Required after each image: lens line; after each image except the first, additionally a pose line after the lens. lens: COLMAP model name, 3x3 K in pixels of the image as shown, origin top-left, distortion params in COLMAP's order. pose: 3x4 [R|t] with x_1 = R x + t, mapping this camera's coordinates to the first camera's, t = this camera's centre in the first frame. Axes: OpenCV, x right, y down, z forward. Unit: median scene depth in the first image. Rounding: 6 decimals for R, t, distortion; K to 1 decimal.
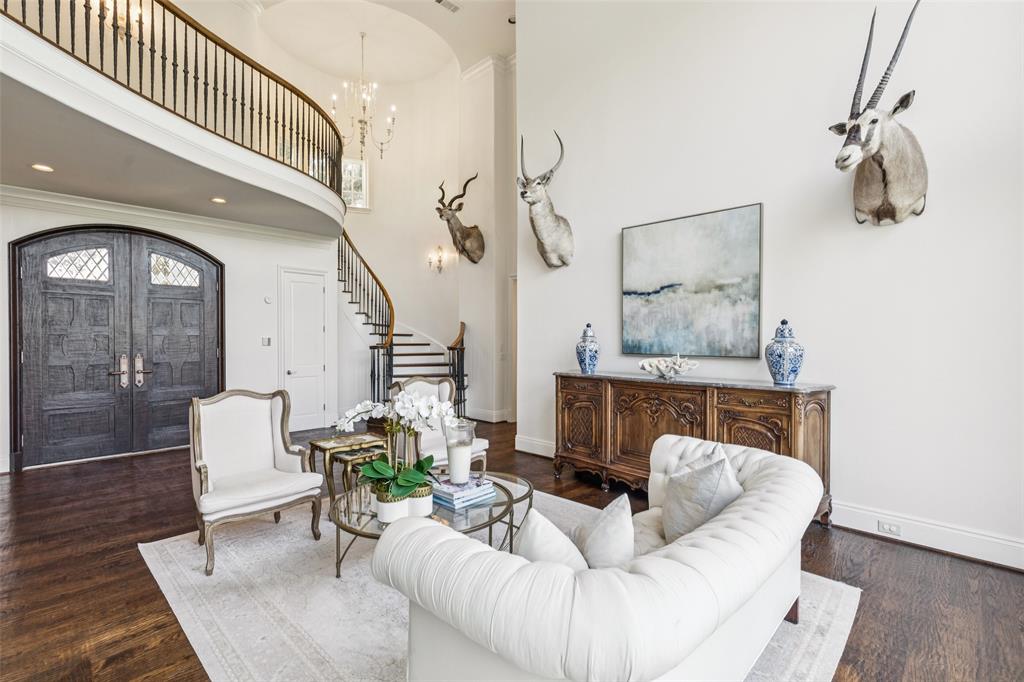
lens RADIAL K [[458.6, 0, 511.3], [0, 458.6, 338.4], [0, 0, 1]] dist [0.002400, 0.000305]
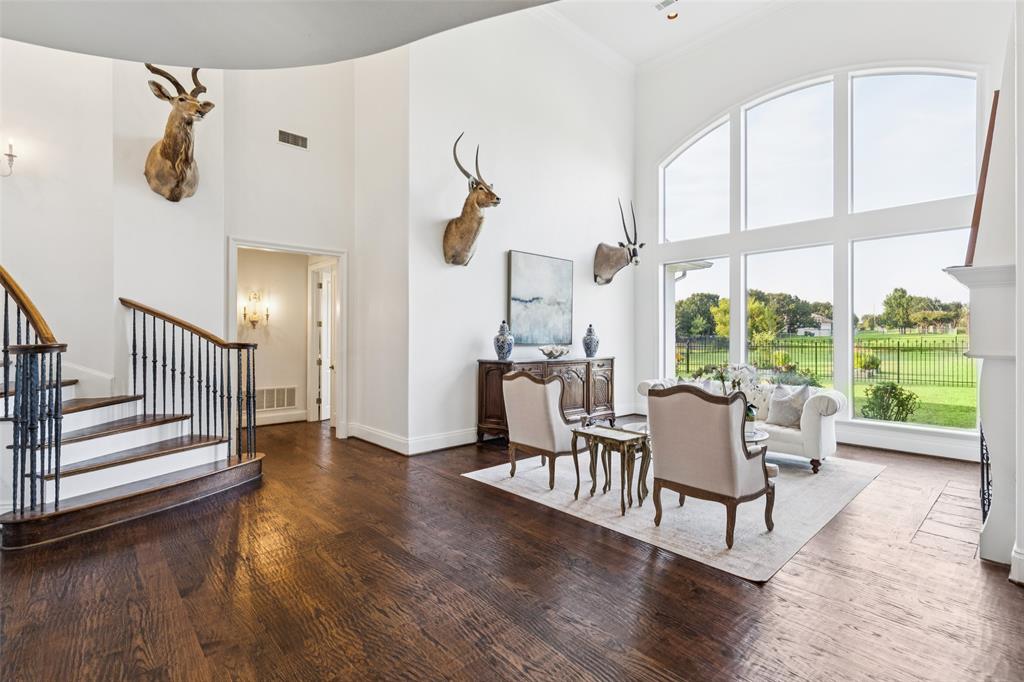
lens RADIAL K [[458.6, 0, 511.6], [0, 458.6, 338.8], [0, 0, 1]] dist [0.002400, 0.000305]
pose [[0.059380, 0.003752, 0.998228, -0.990572], [0.001729, 0.999991, -0.003861, 0.020665], [-0.998234, 0.001955, 0.059373, 0.846475]]
